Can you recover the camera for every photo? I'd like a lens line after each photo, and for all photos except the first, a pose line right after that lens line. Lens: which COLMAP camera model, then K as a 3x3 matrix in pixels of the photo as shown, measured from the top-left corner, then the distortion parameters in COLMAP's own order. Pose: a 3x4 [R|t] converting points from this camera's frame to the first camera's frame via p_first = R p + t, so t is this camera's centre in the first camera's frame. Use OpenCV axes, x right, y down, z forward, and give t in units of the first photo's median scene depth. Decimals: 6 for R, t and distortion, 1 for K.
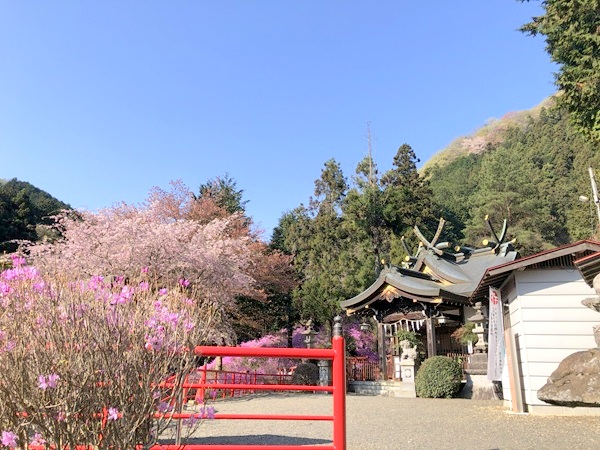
lens RADIAL K [[483.8, 0, 297.0], [0, 483.8, 223.2], [0, 0, 1]] dist [0.005063, 0.001018]
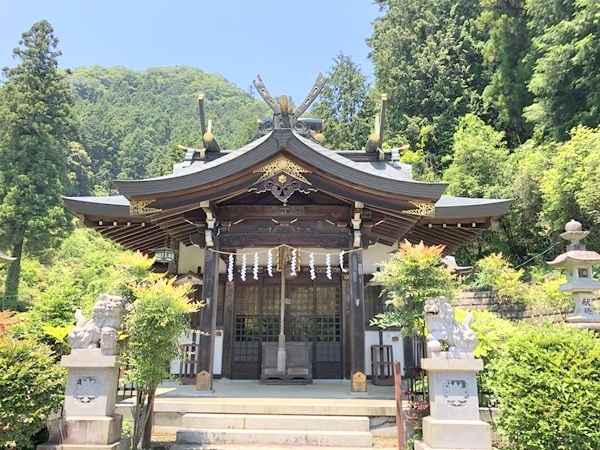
lens RADIAL K [[481.3, 0, 300.1], [0, 481.3, 213.2], [0, 0, 1]] dist [-0.009943, -0.006354]
pose [[0.628082, 0.180166, 0.757003, -0.011437], [-0.227415, 0.972855, -0.042853, 0.021584], [-0.744175, -0.145238, 0.652004, 0.083896]]
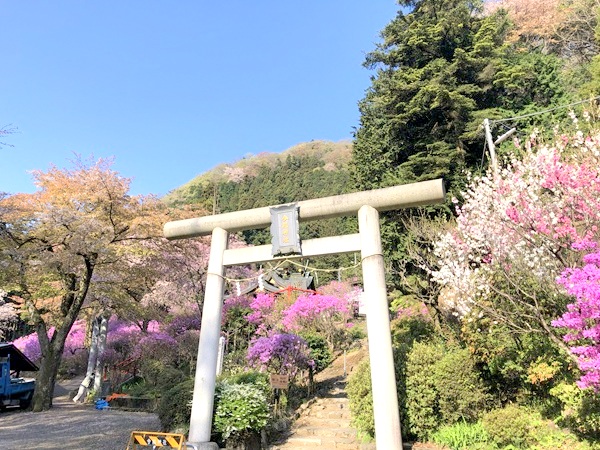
lens RADIAL K [[483.8, 0, 297.0], [0, 483.8, 223.2], [0, 0, 1]] dist [0.005063, 0.001018]
pose [[0.852465, 0.150894, 0.500533, -0.088898], [-0.143595, 0.988197, -0.053350, -0.006483], [-0.502676, -0.026395, 0.864072, -0.103857]]
